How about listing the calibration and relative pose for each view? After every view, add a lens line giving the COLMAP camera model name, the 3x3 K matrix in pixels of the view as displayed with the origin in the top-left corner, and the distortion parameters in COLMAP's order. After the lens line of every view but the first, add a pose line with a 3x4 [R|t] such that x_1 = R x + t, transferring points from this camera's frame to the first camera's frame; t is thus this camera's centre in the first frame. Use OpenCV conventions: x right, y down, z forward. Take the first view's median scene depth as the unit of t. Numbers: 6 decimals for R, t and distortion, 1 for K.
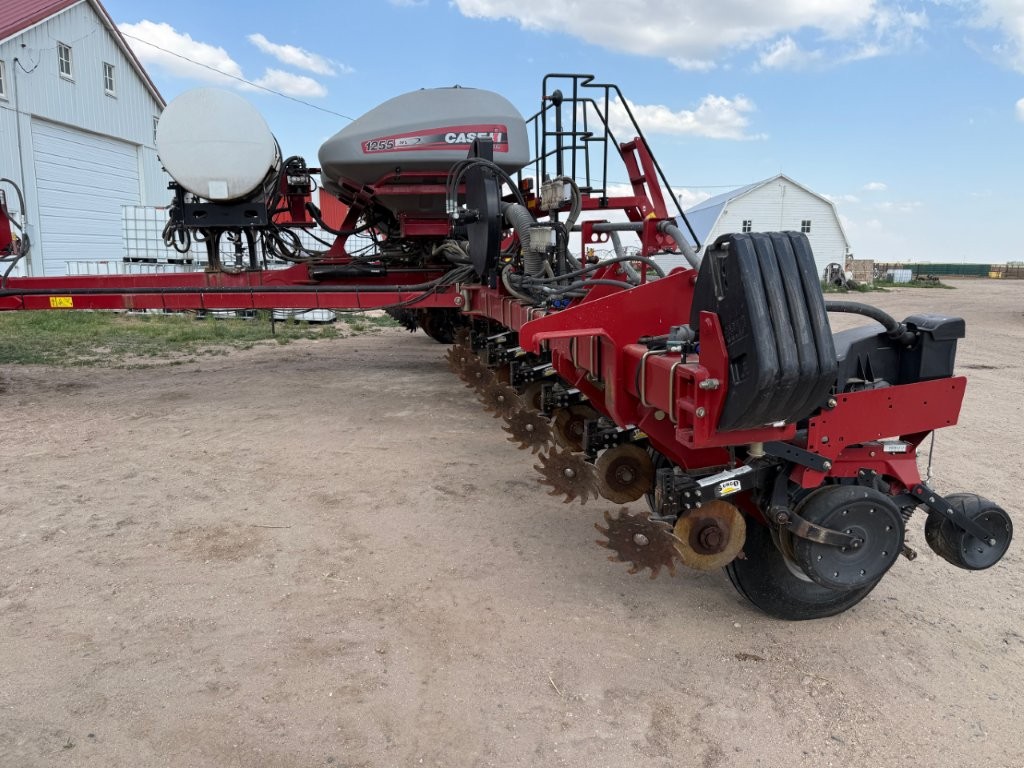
lens RADIAL K [[717.6, 0, 522.1], [0, 717.6, 385.3], [0, 0, 1]] dist [-0.003615, -0.008496]
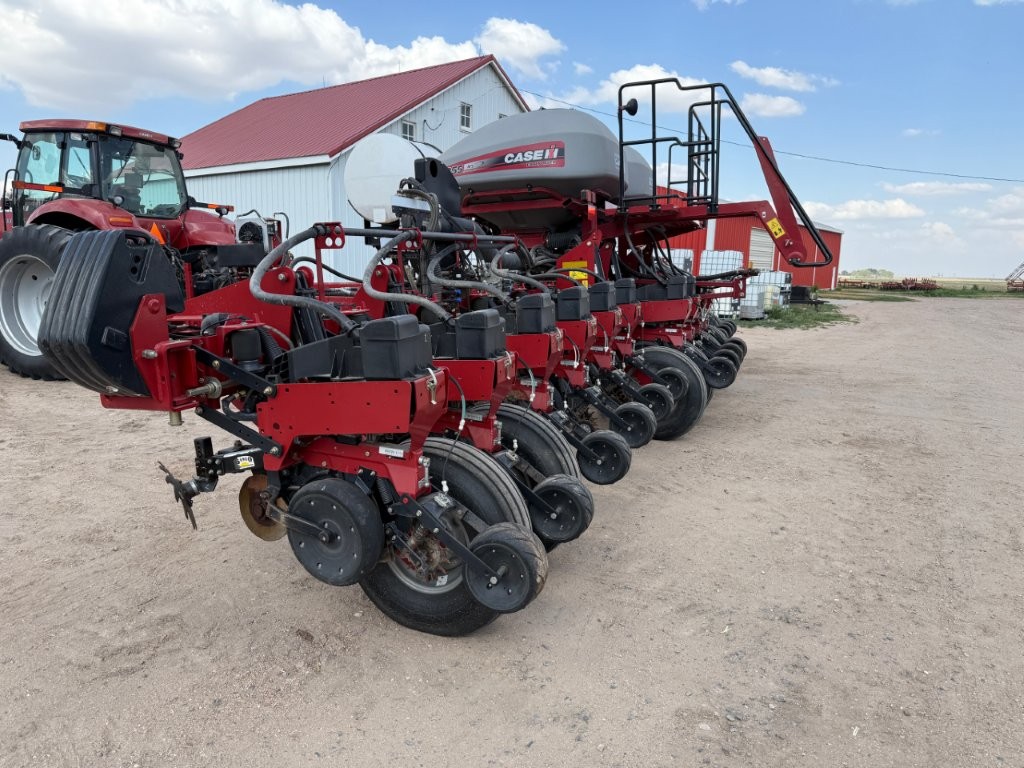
lens RADIAL K [[708.3, 0, 516.1], [0, 708.3, 385.0], [0, 0, 1]] dist [0.067777, -0.100830]
pose [[0.819507, 0.091697, -0.565685, 0.576498], [-0.107979, 0.994142, 0.004720, -0.012021], [0.562804, 0.057214, 0.824608, 0.146874]]
